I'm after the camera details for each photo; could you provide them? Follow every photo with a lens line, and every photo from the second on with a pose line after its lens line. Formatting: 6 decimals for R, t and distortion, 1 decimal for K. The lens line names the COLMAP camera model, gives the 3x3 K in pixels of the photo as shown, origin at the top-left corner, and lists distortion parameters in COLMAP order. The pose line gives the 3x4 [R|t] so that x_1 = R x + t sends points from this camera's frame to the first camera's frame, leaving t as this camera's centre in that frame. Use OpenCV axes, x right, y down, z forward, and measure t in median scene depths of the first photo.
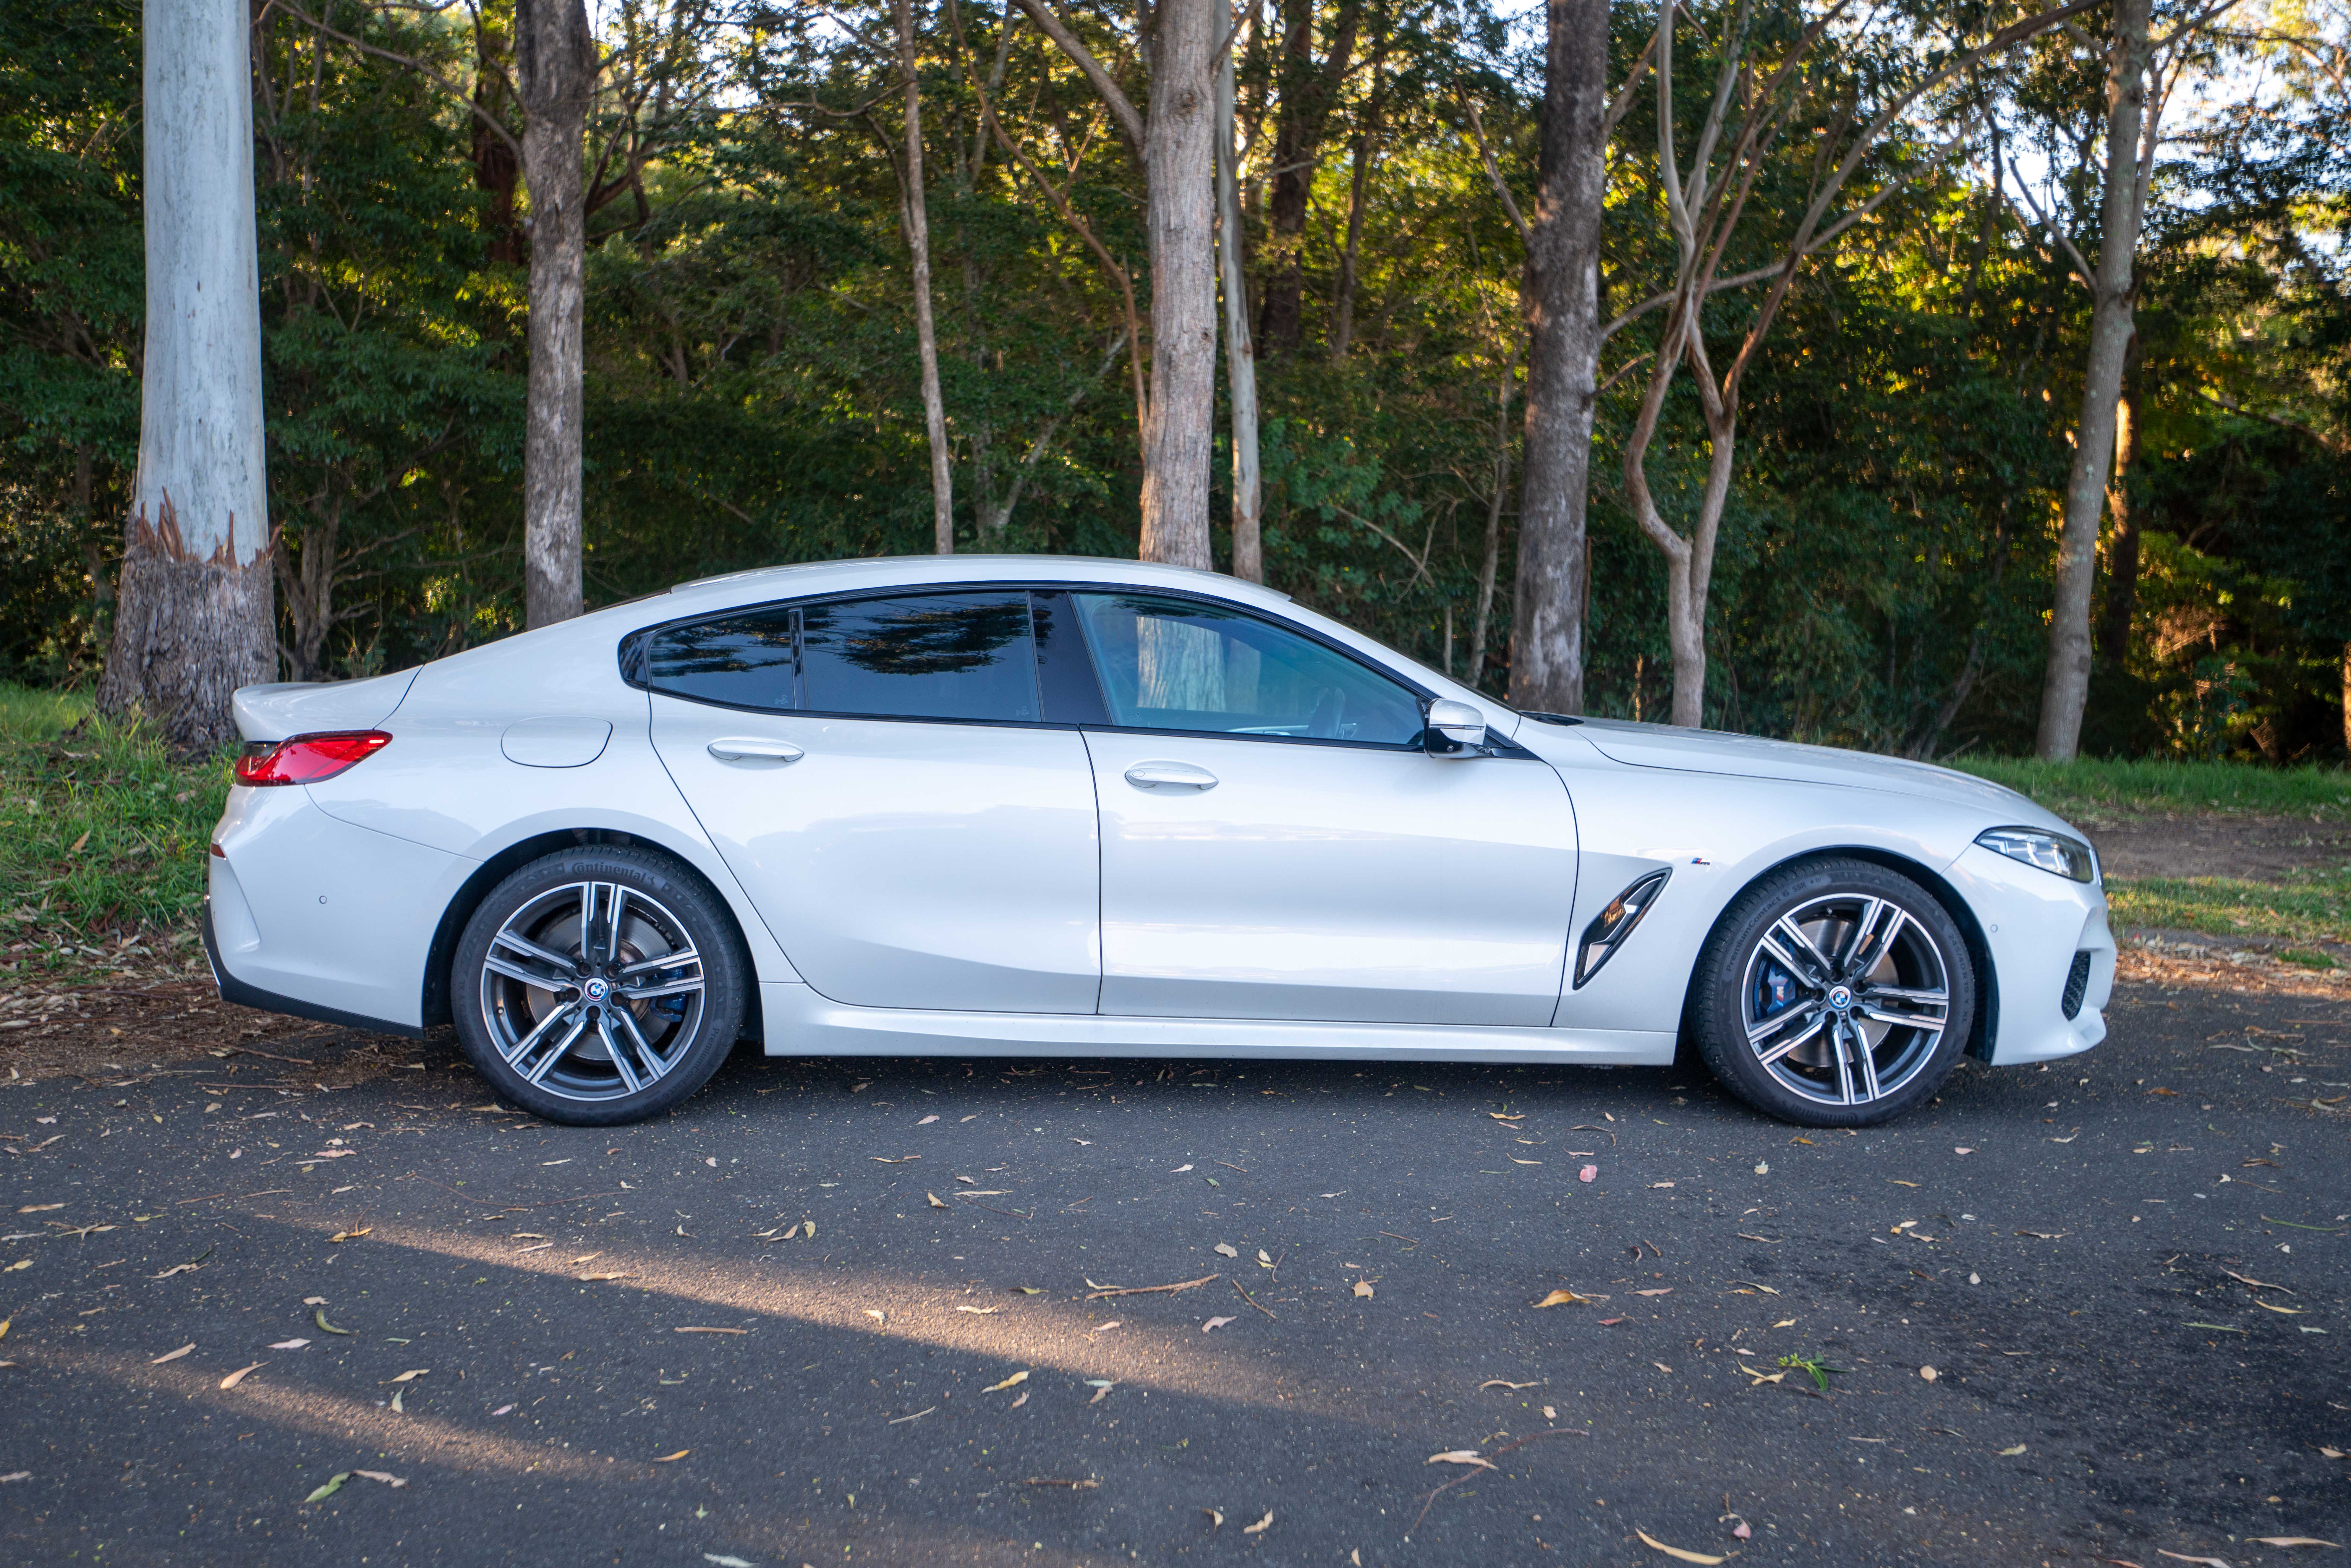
lens RADIAL K [[2305.2, 0, 1175.5], [0, 2305.2, 784.0], [0, 0, 1]] dist [0.012516, 0.020261]
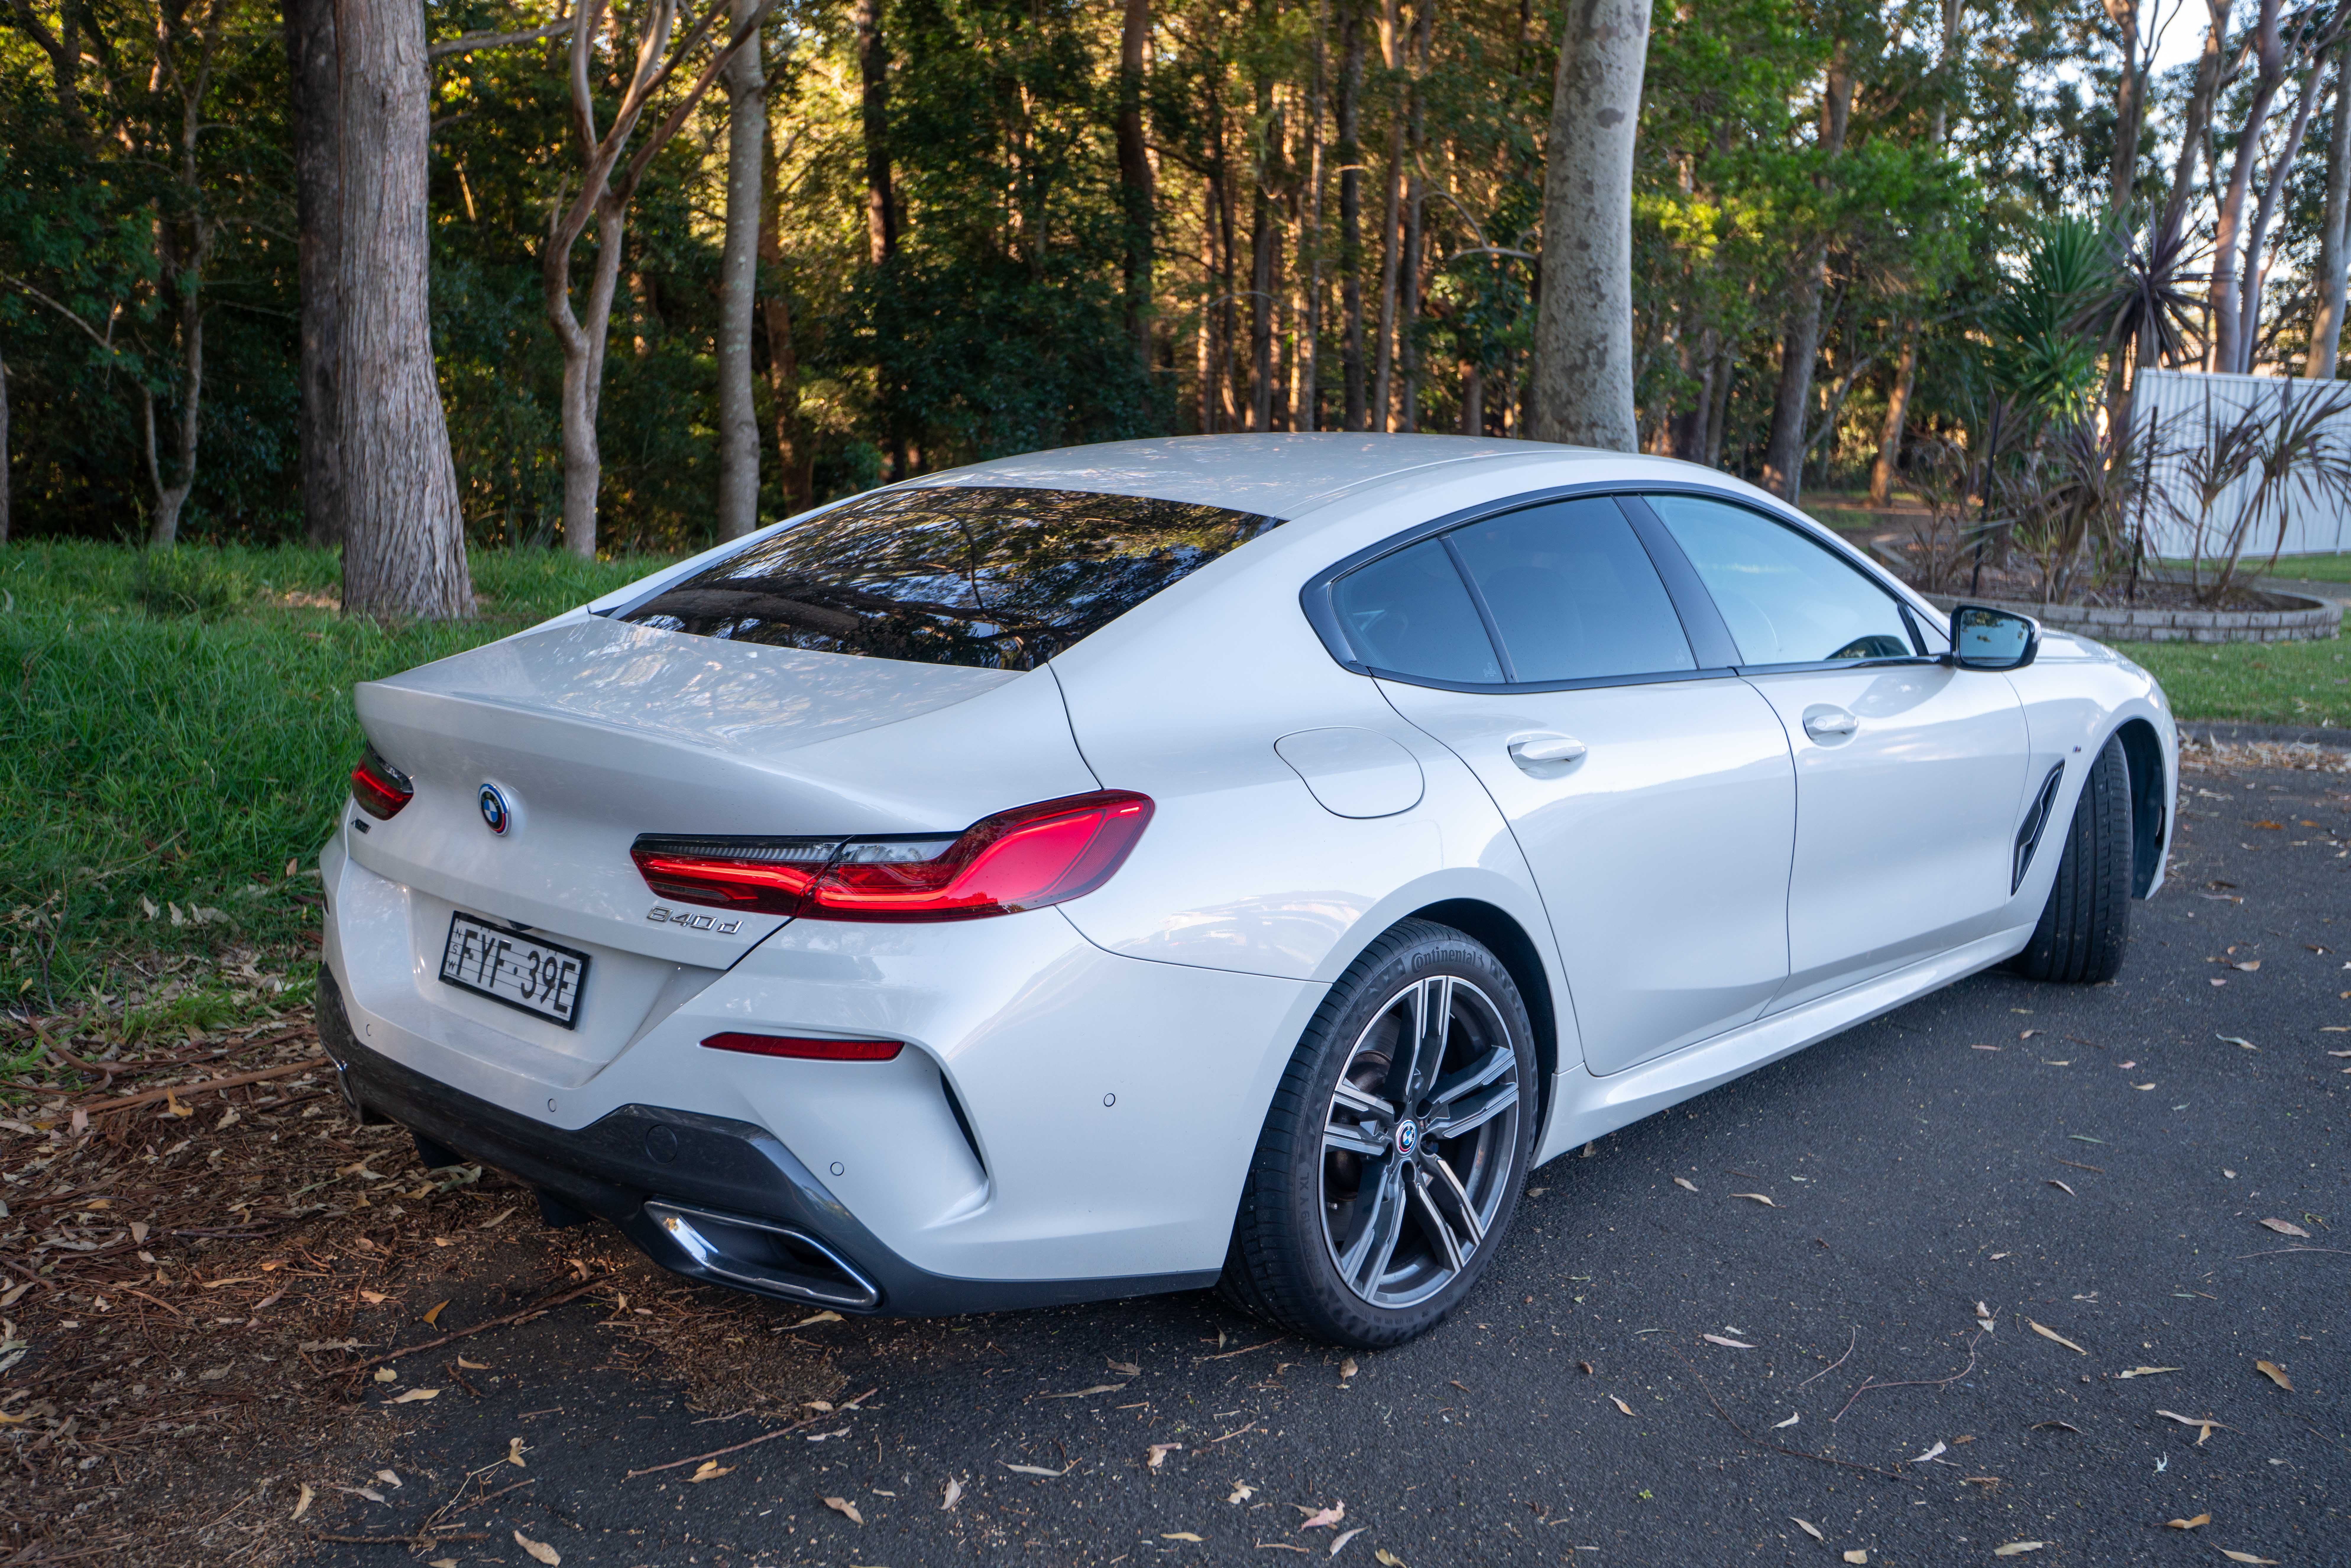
lens RADIAL K [[2170.0, 0, 1175.5], [0, 2170.0, 784.0], [0, 0, 1]] dist [0.055279, 0.000432]
pose [[0.699157, -0.127174, 0.703567, -0.723797], [0.044791, 0.989911, 0.134423, -0.097739], [-0.713564, -0.062469, 0.697800, 0.618037]]
